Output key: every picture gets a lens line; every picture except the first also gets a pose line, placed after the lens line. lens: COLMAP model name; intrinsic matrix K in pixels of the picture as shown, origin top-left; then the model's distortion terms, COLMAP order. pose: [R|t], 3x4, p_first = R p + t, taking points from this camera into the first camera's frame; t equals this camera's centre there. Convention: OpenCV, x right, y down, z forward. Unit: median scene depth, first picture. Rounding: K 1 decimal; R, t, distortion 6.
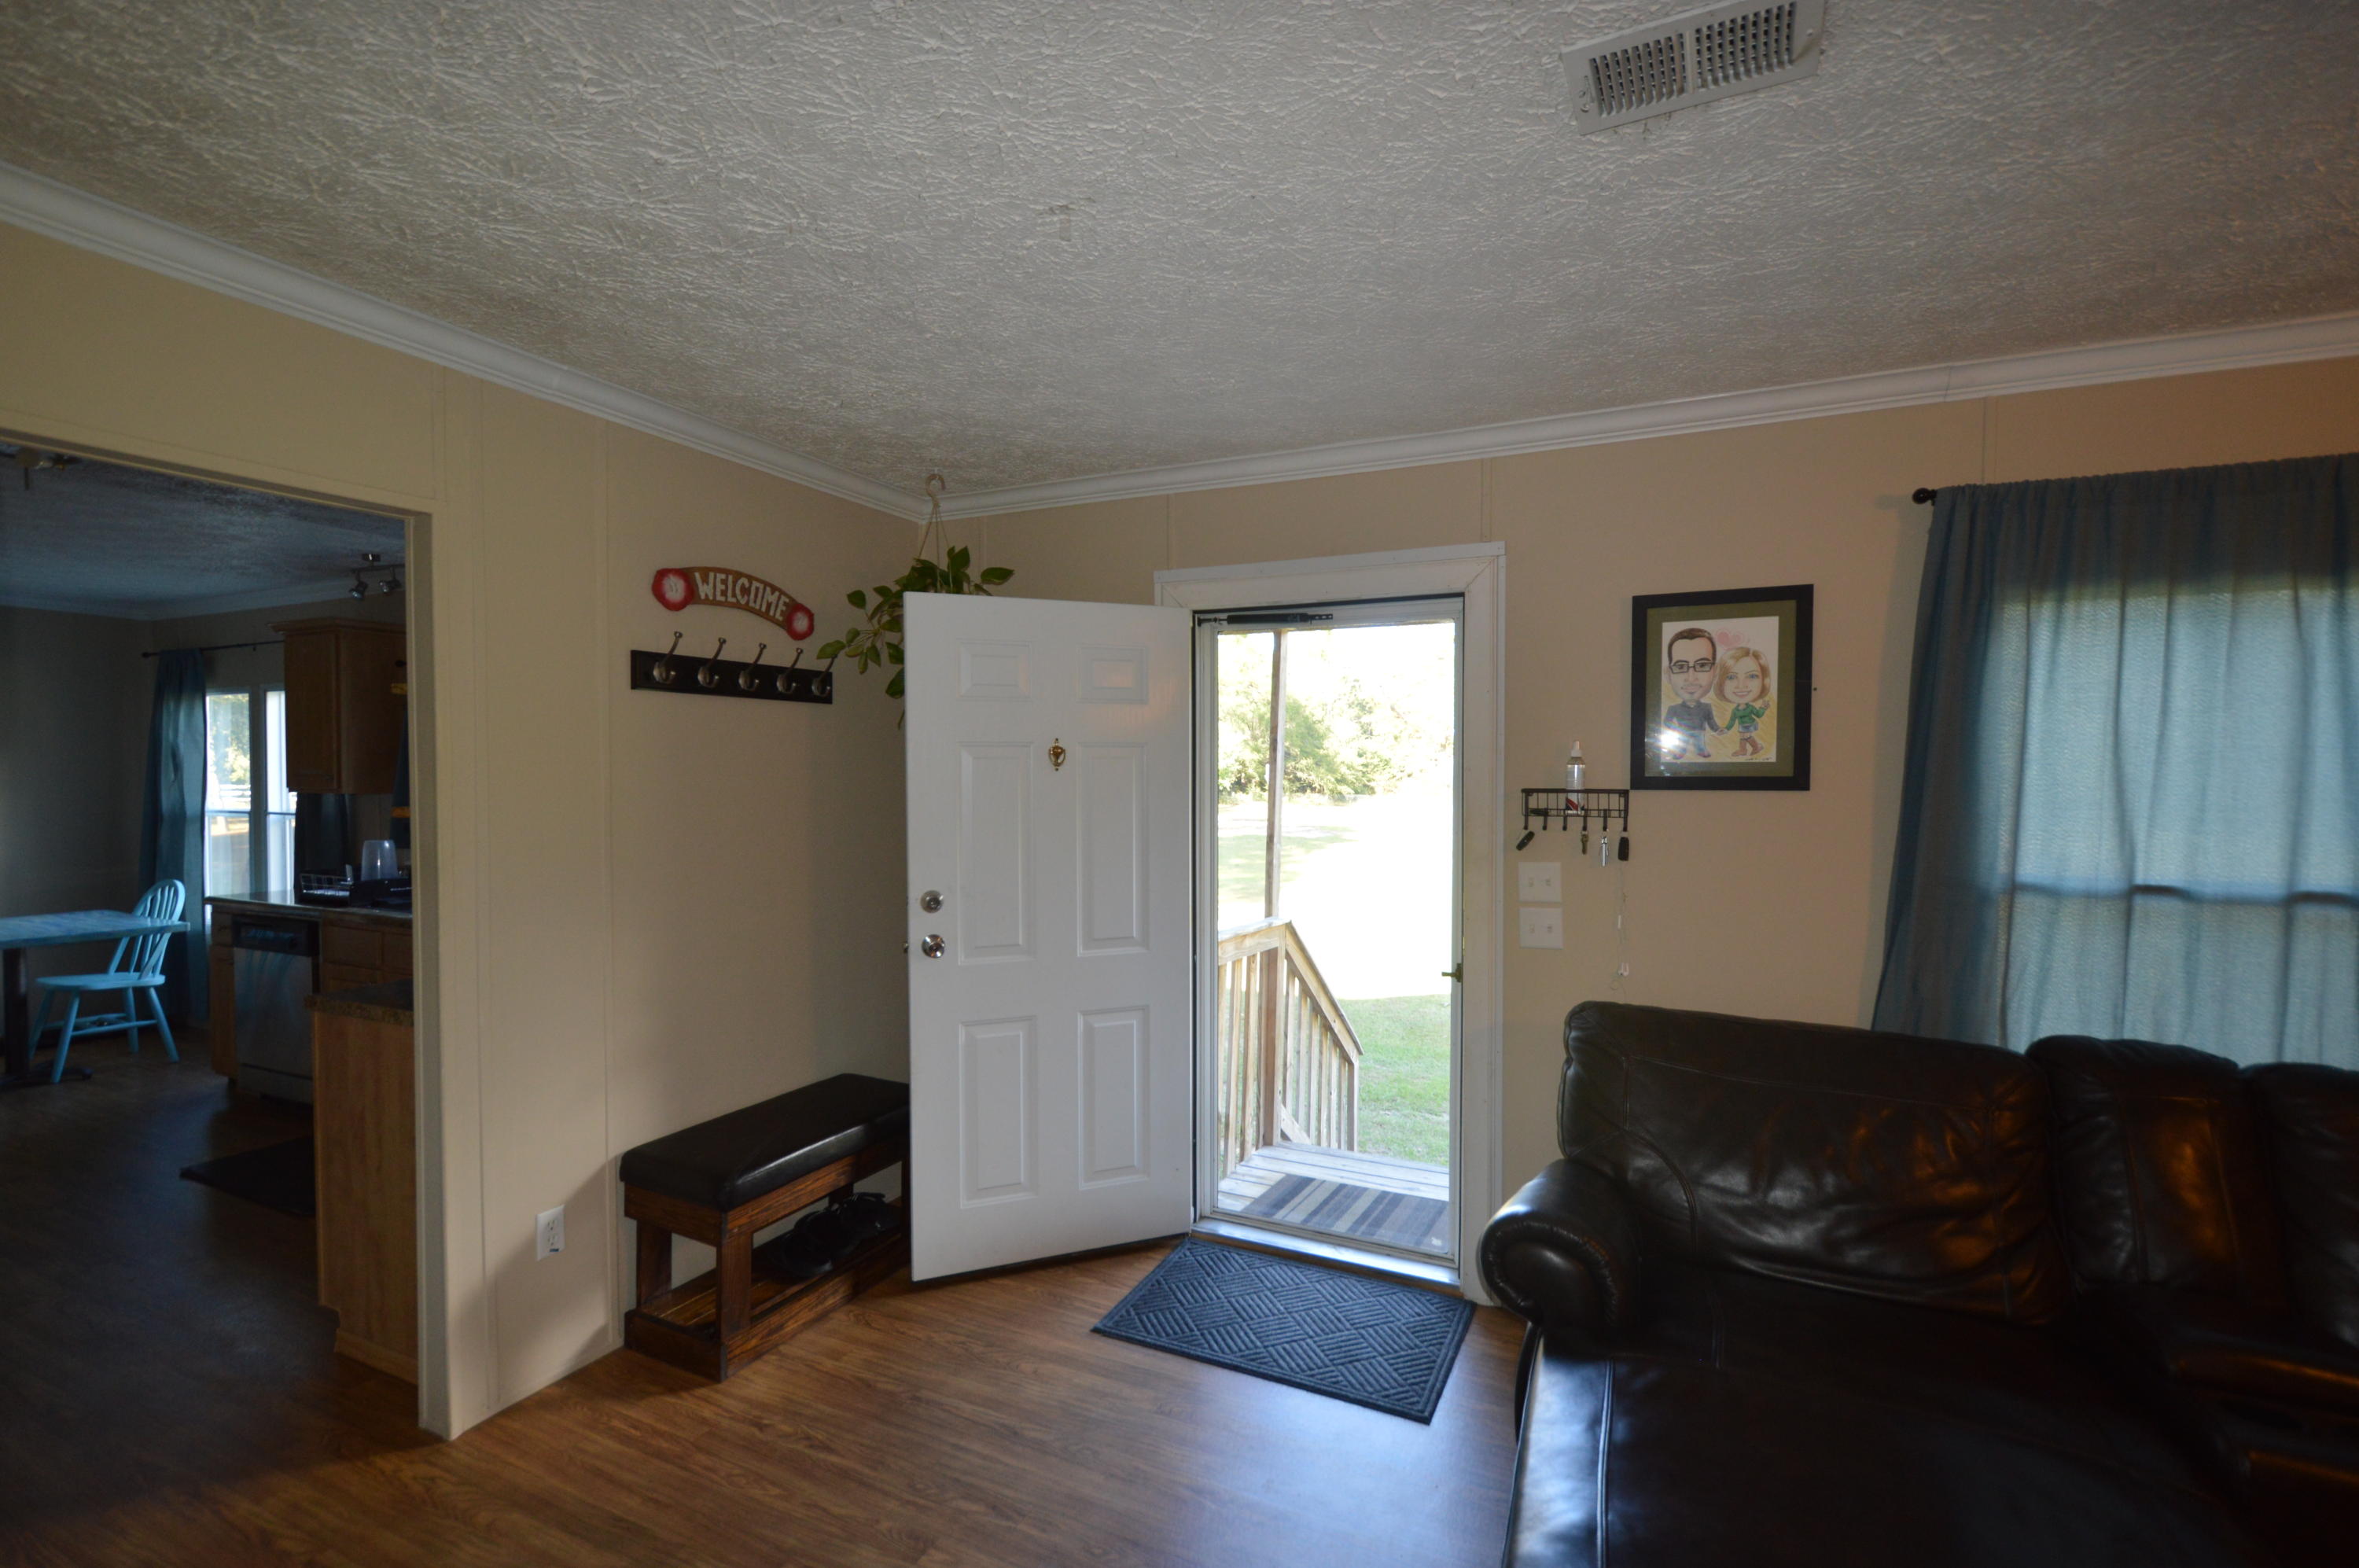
lens RADIAL K [[1044.9, 0, 1170.1], [0, 1044.9, 800.3], [0, 0, 1]] dist [0.003201, -0.004752]
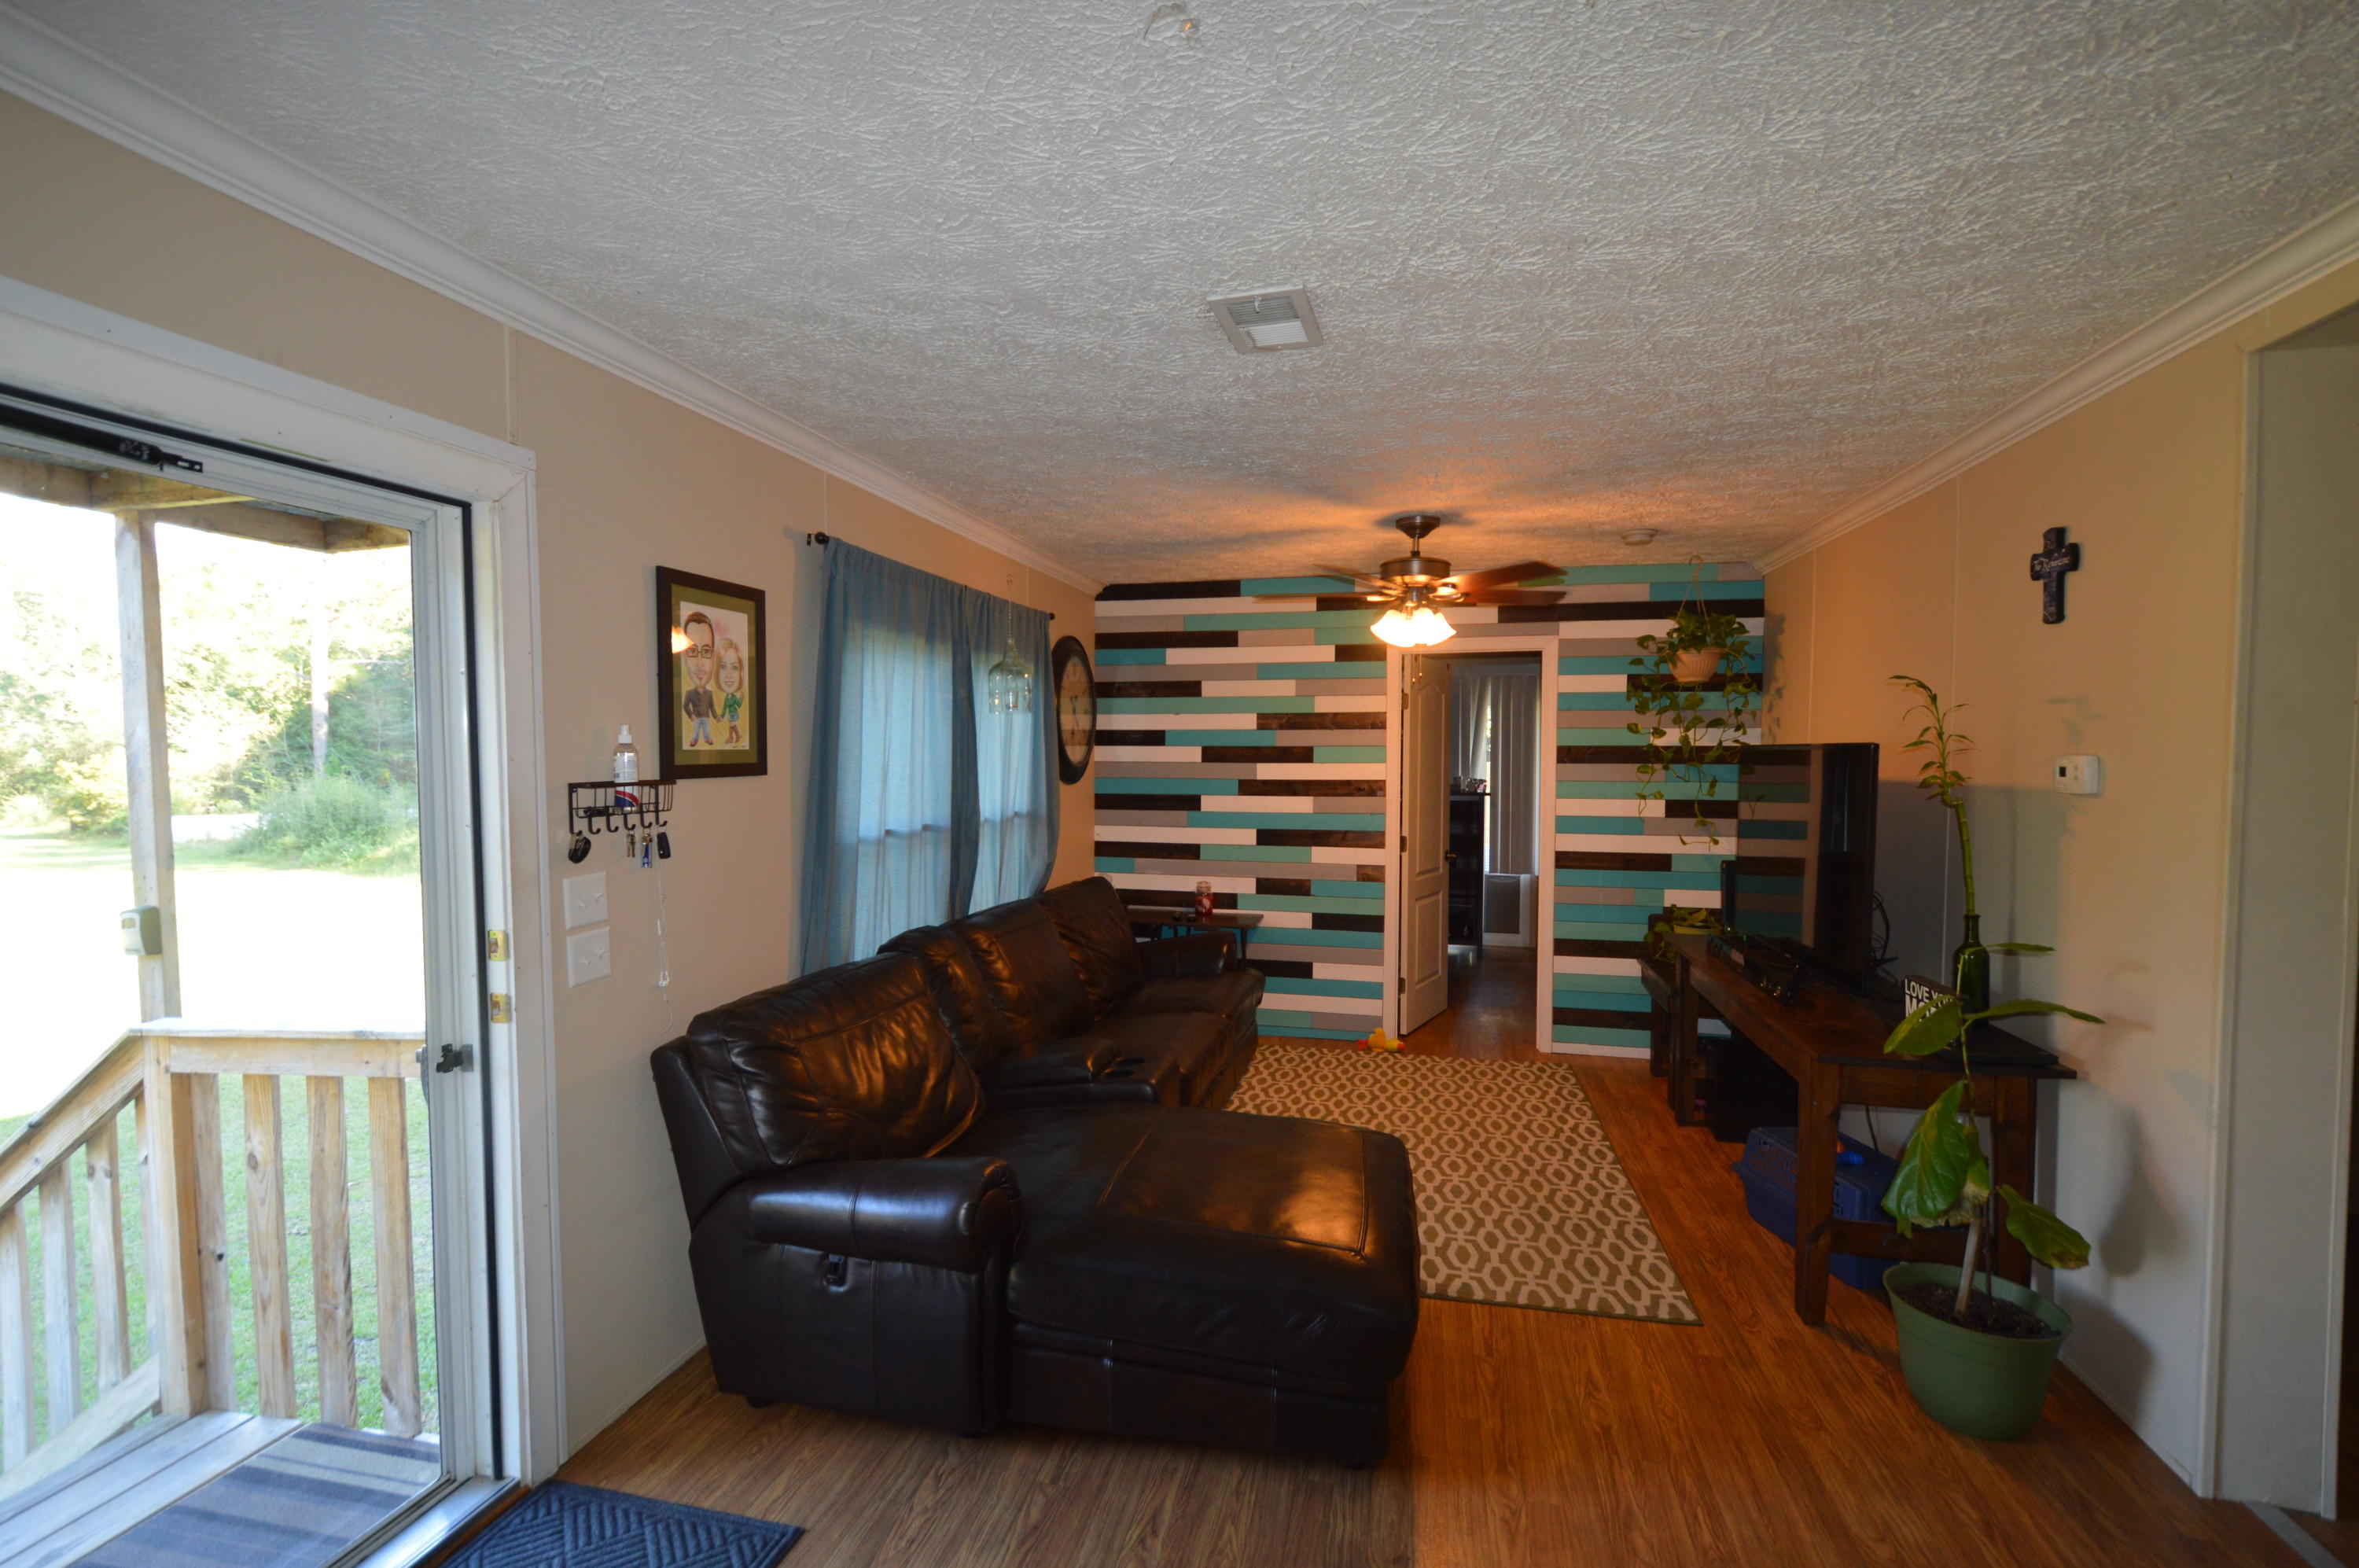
lens RADIAL K [[1044.9, 0, 1189.8], [0, 1044.9, 797.6], [0, 0, 1]] dist [0.003201, -0.004752]
pose [[-0.217050, -0.046426, 0.975056, -0.544165], [0.030641, 0.998052, 0.054341, -0.030488], [-0.975680, 0.041671, -0.215204, 0.753431]]
